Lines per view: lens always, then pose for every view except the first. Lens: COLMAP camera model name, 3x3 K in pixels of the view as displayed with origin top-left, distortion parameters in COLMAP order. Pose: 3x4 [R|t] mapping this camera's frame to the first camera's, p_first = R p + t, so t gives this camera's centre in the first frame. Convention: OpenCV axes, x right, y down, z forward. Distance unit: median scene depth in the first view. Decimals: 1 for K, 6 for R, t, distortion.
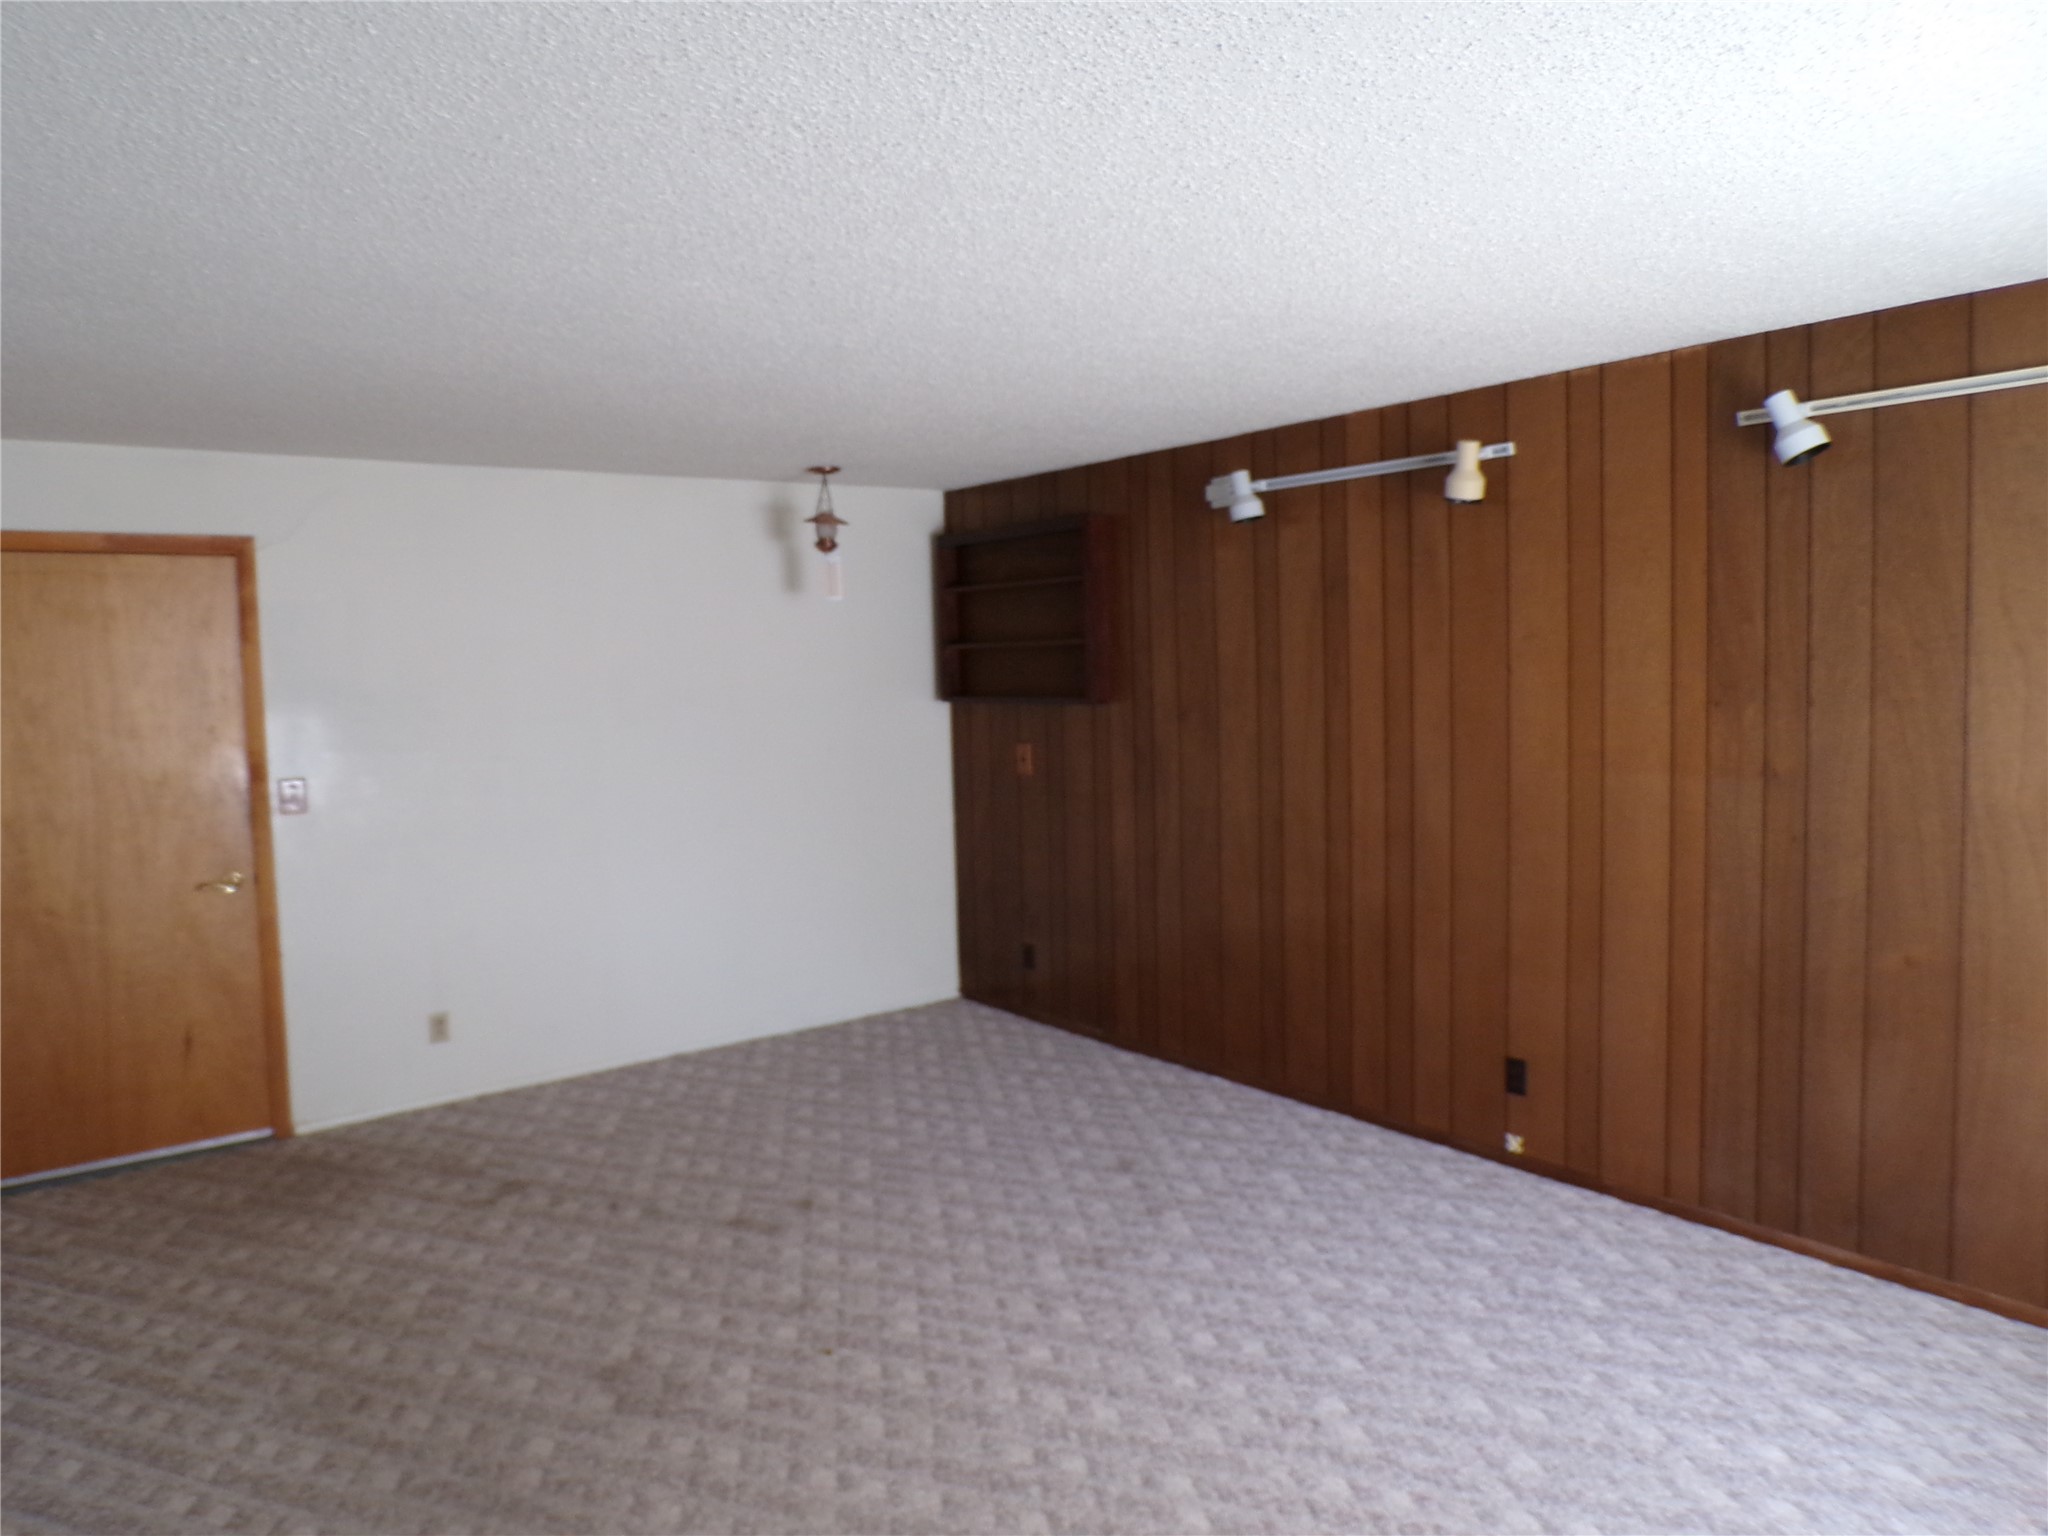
lens RADIAL K [[1352.9, 0, 984.6], [0, 1352.9, 759.0], [0, 0, 1]] dist [-0.065892, 0.029705]
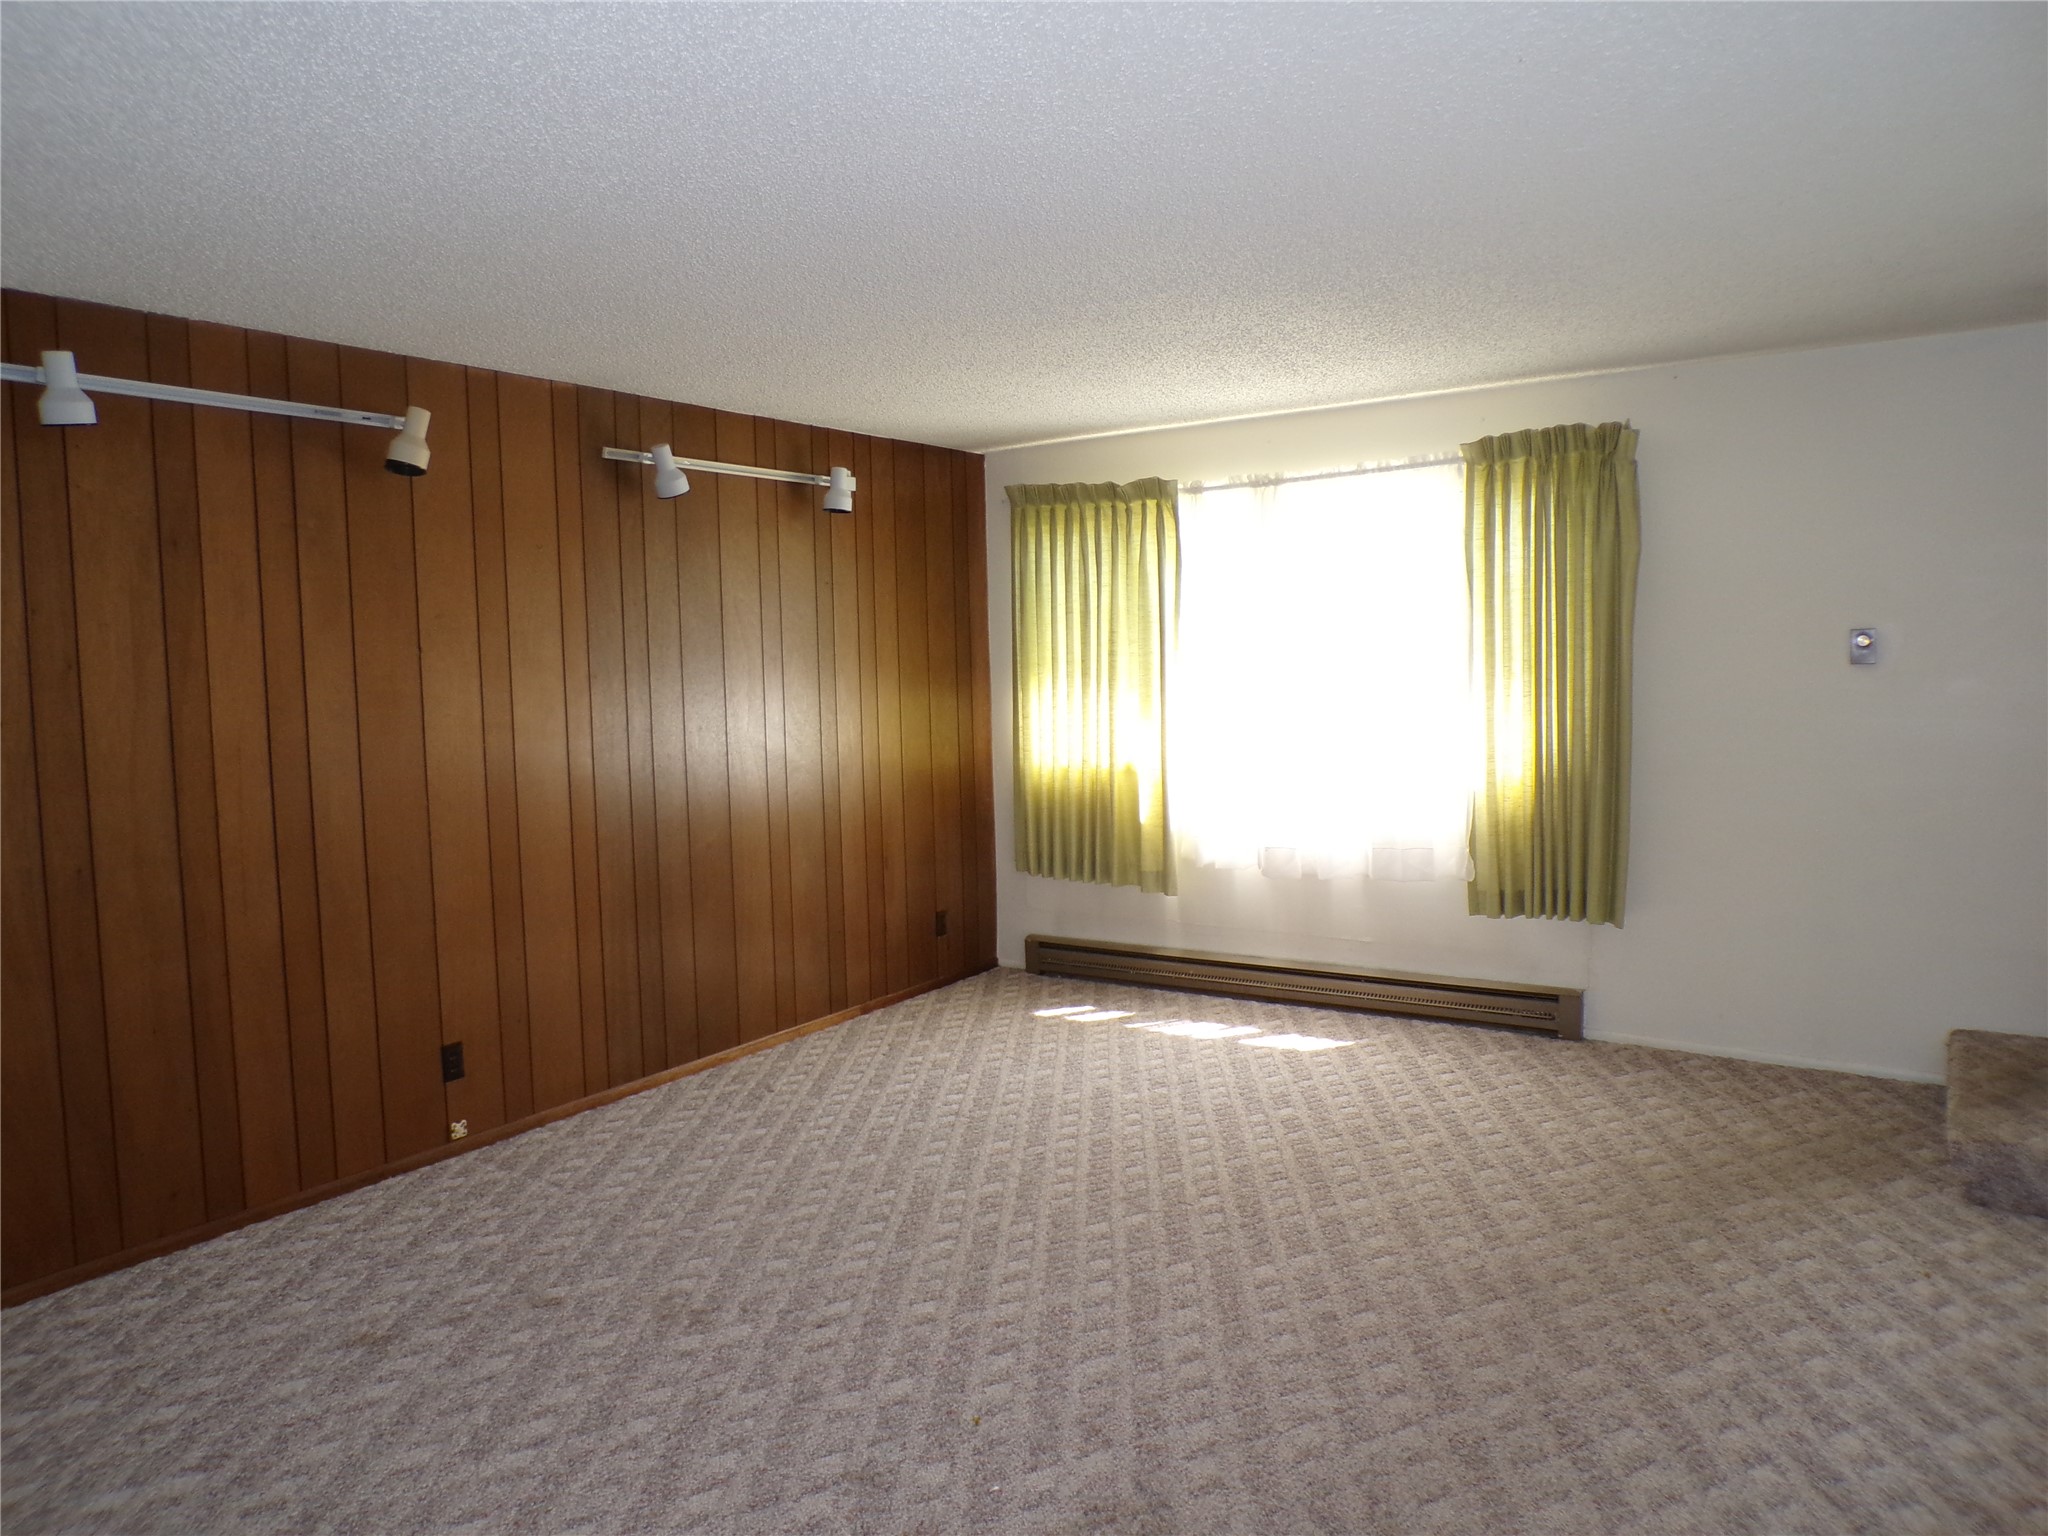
lens RADIAL K [[1356.1, 0, 1024.0], [0, 1356.1, 768.0], [0, 0, 1]] dist [-0.060507, 0.028554]
pose [[-0.317751, -0.046300, 0.947043, -0.767411], [0.100643, 0.991518, 0.082242, -0.020151], [-0.942818, 0.121446, -0.310395, 1.015103]]
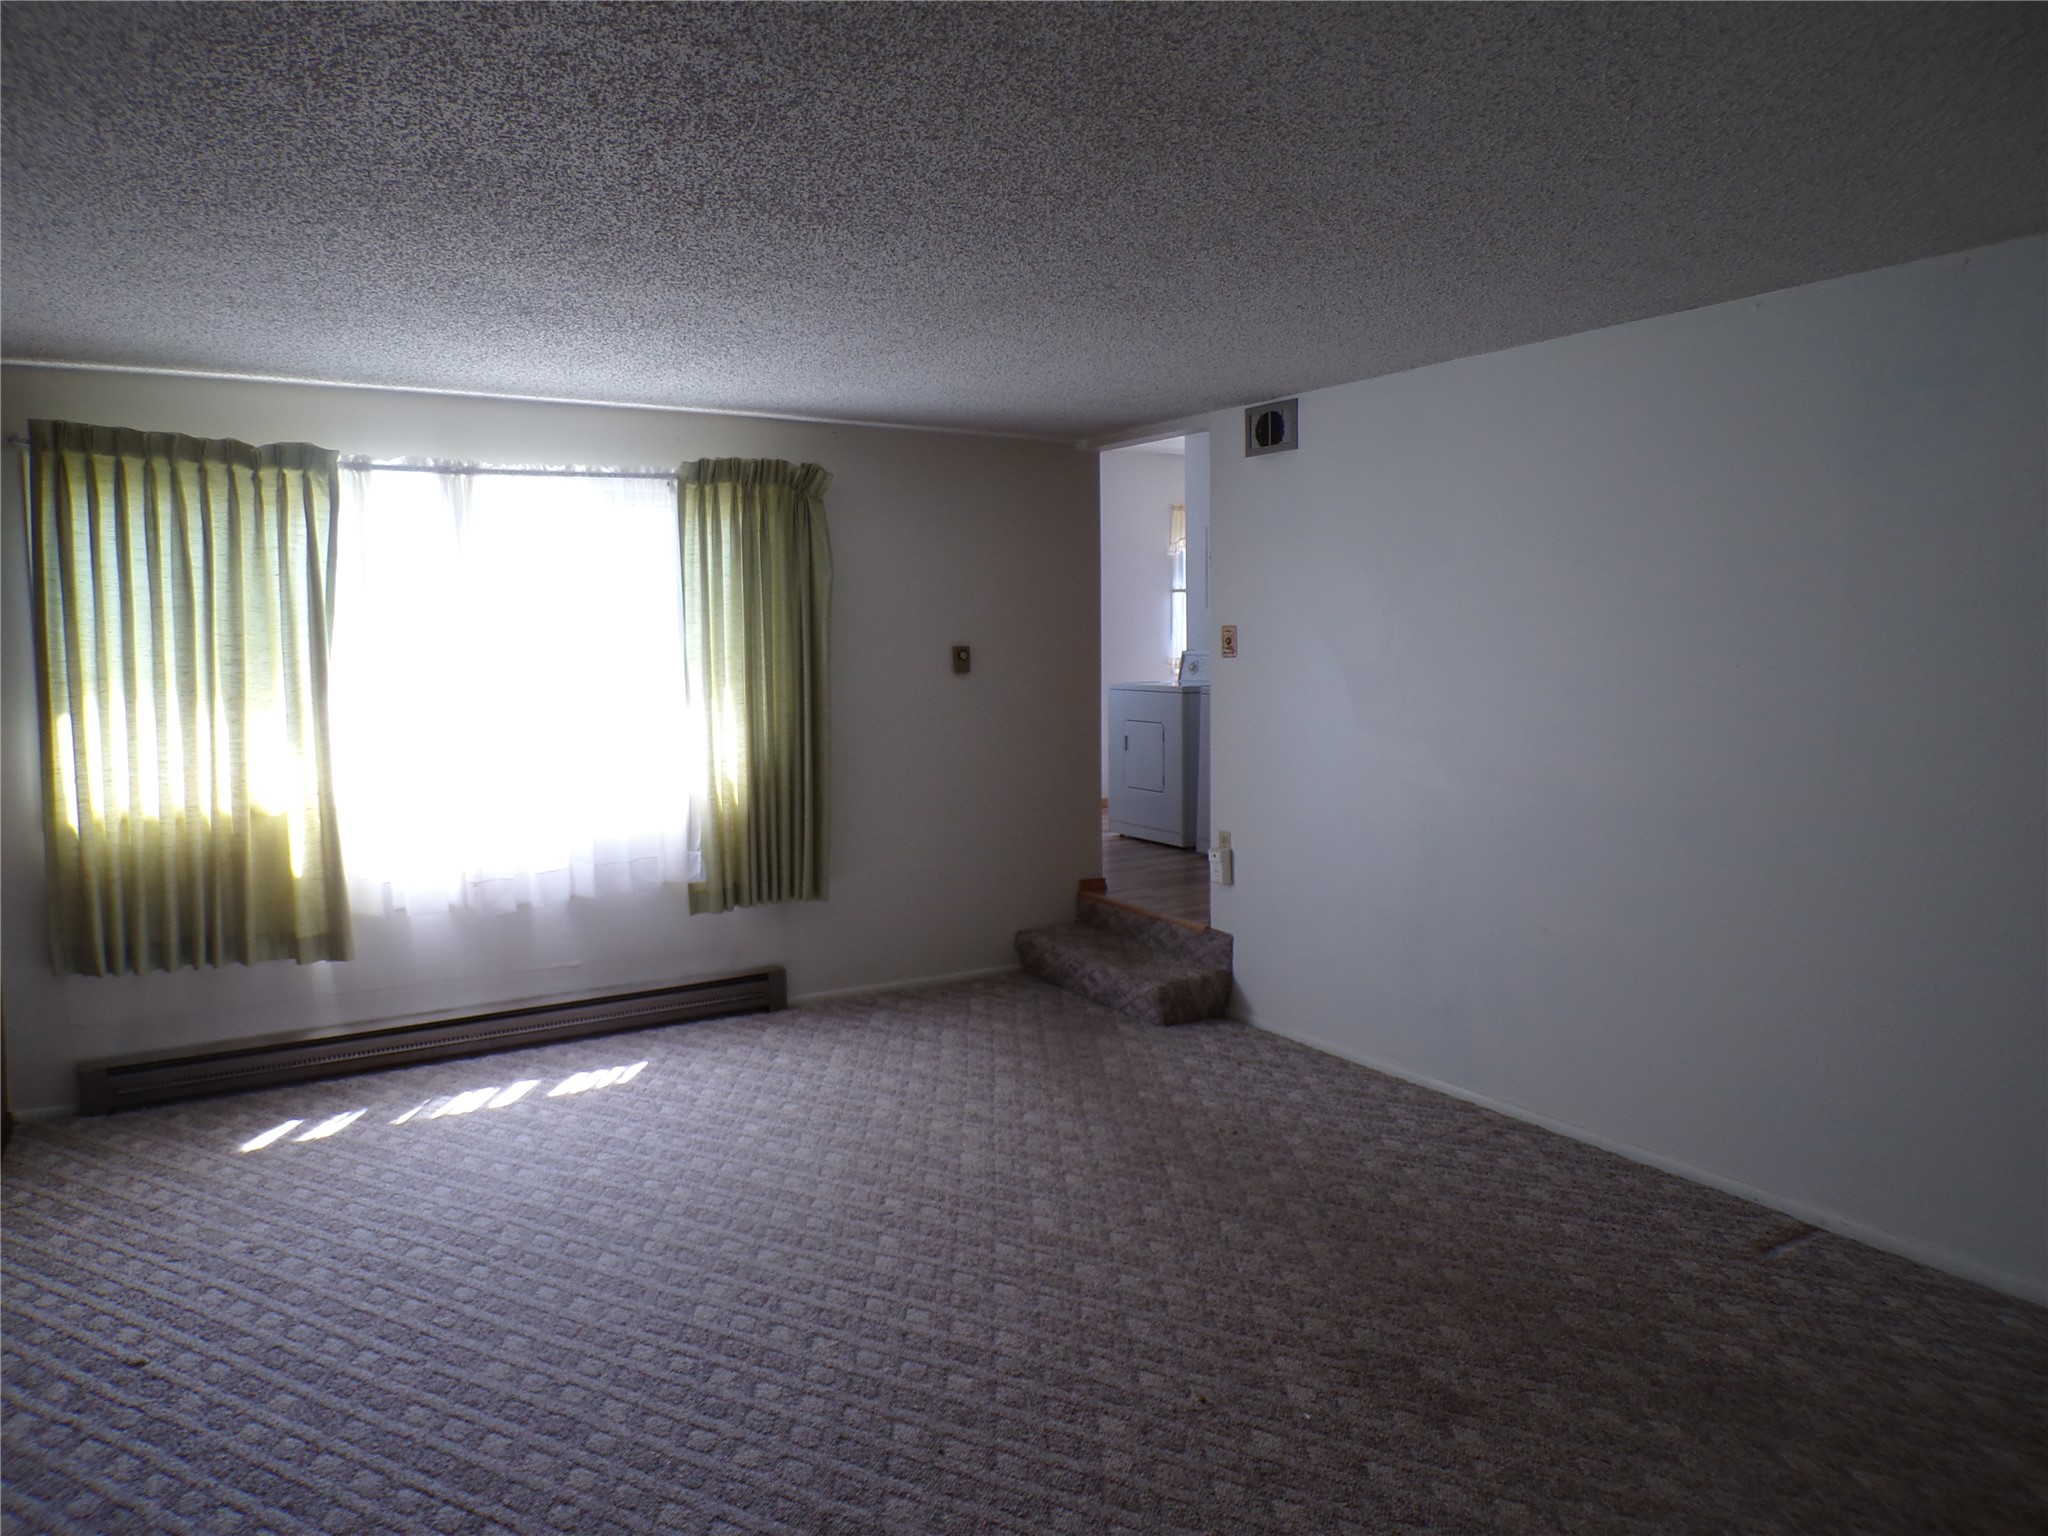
lens RADIAL K [[1352.9, 0, 984.6], [0, 1352.9, 759.0], [0, 0, 1]] dist [-0.065892, 0.029705]
pose [[-0.993724, 0.024489, 0.109147, -0.069033], [0.041066, 0.987476, 0.152332, -0.082811], [-0.104050, 0.155859, -0.982284, 1.536689]]
